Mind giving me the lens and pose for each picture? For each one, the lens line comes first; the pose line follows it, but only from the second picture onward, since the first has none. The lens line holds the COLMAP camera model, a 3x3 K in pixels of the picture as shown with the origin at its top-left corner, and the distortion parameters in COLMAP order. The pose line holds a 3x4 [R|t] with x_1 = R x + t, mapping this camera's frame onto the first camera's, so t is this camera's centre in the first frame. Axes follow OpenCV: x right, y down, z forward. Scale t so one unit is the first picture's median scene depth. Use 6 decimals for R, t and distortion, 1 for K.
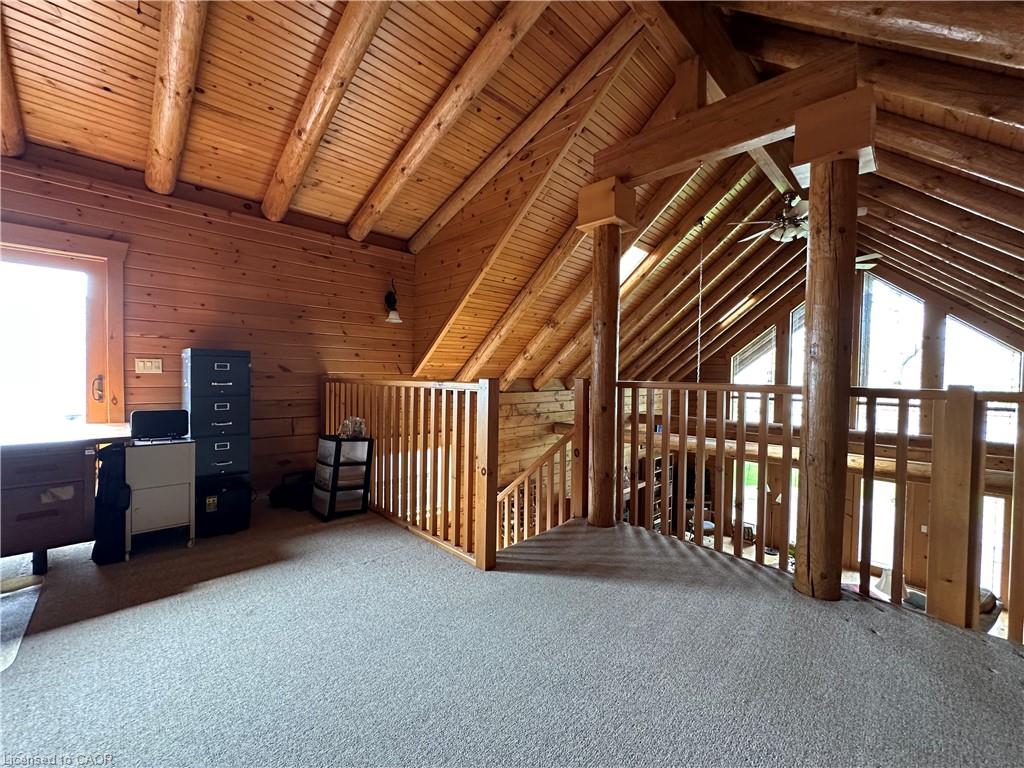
lens RADIAL K [[411.1, 0, 511.7], [0, 411.1, 384.4], [0, 0, 1]] dist [-0.000398, 0.000738]
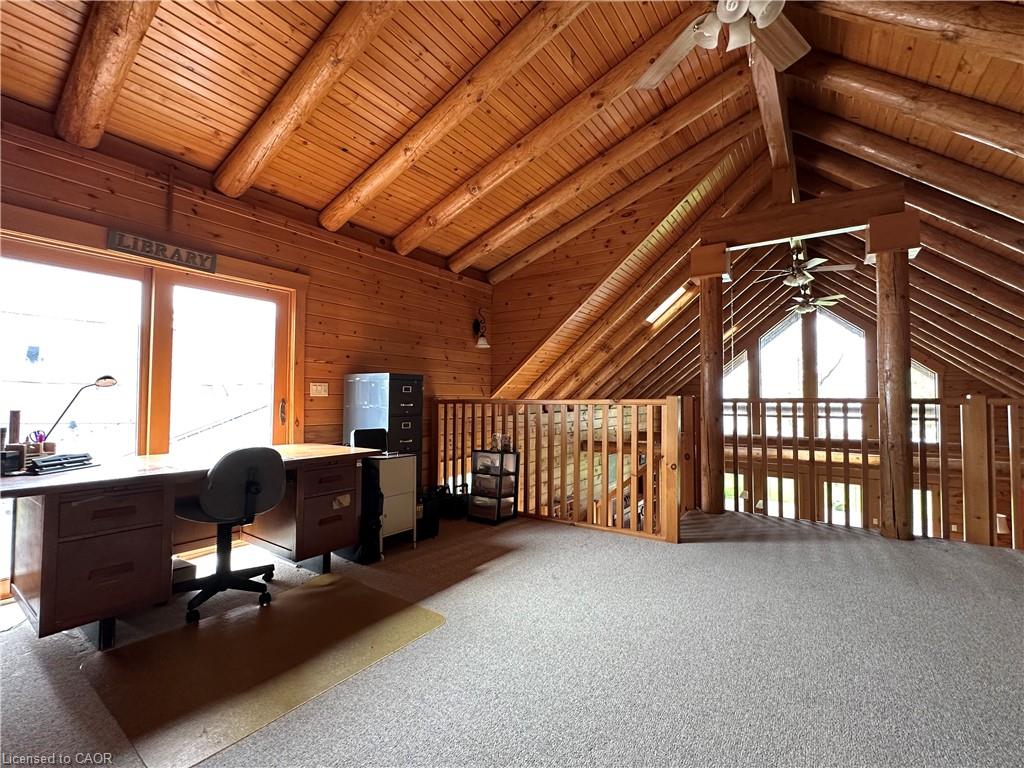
lens RADIAL K [[450.4, 0, 512.1], [0, 450.4, 385.1], [0, 0, 1]] dist [0.001751, -0.000163]
pose [[0.981648, -0.008367, 0.190520, -0.590501], [0.018171, 0.998595, -0.049775, 0.010105], [-0.189836, 0.052323, 0.980421, -0.226498]]
